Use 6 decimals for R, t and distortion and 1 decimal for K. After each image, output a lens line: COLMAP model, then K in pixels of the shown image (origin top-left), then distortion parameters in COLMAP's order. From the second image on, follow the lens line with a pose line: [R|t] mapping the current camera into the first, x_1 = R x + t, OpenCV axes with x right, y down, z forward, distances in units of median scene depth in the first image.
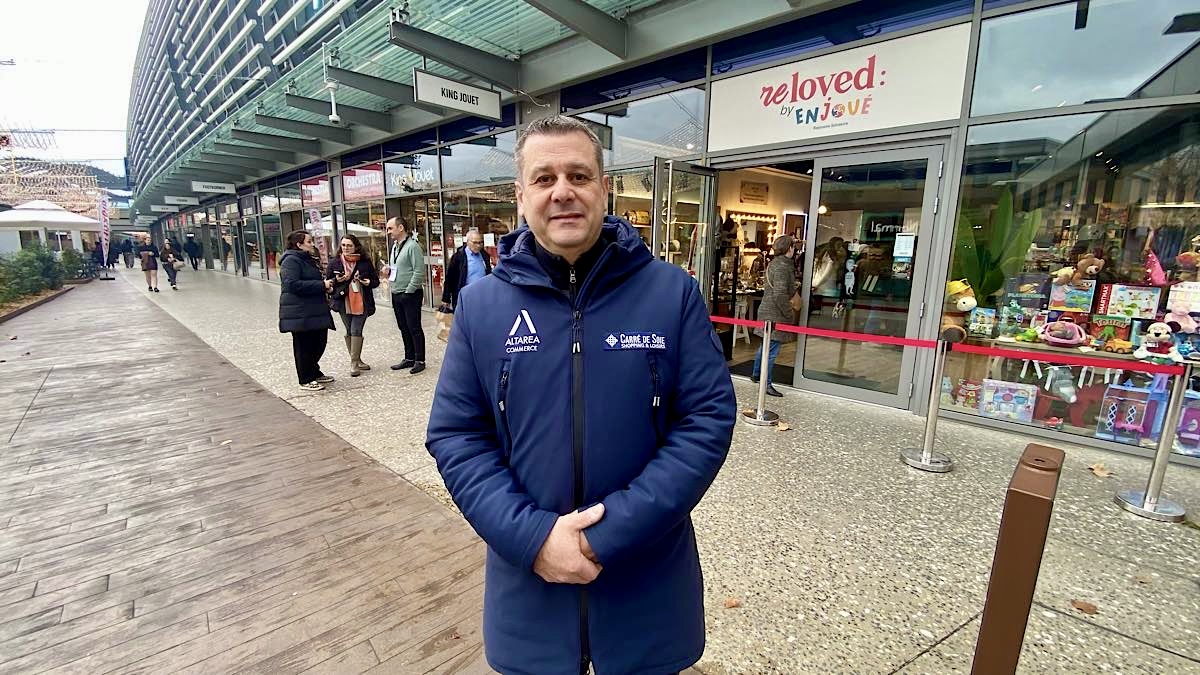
lens RADIAL K [[491.9, 0, 600.0], [0, 491.9, 337.5], [0, 0, 1]] dist [-0.000556, -0.000079]
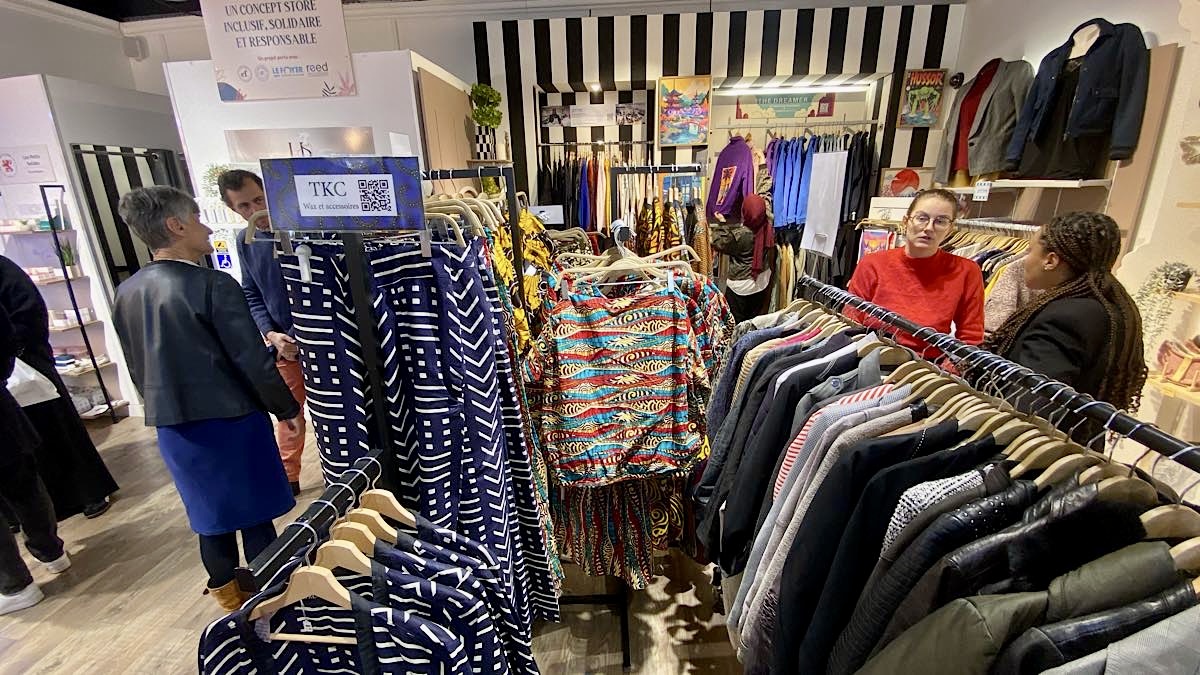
lens RADIAL K [[491.9, 0, 600.0], [0, 491.9, 337.5], [0, 0, 1]] dist [-0.000556, -0.000079]
pose [[0.667718, -0.243956, 0.703305, 1.239131], [0.168909, 0.969786, 0.176028, -0.280592], [-0.724998, 0.001258, 0.688749, 1.435662]]
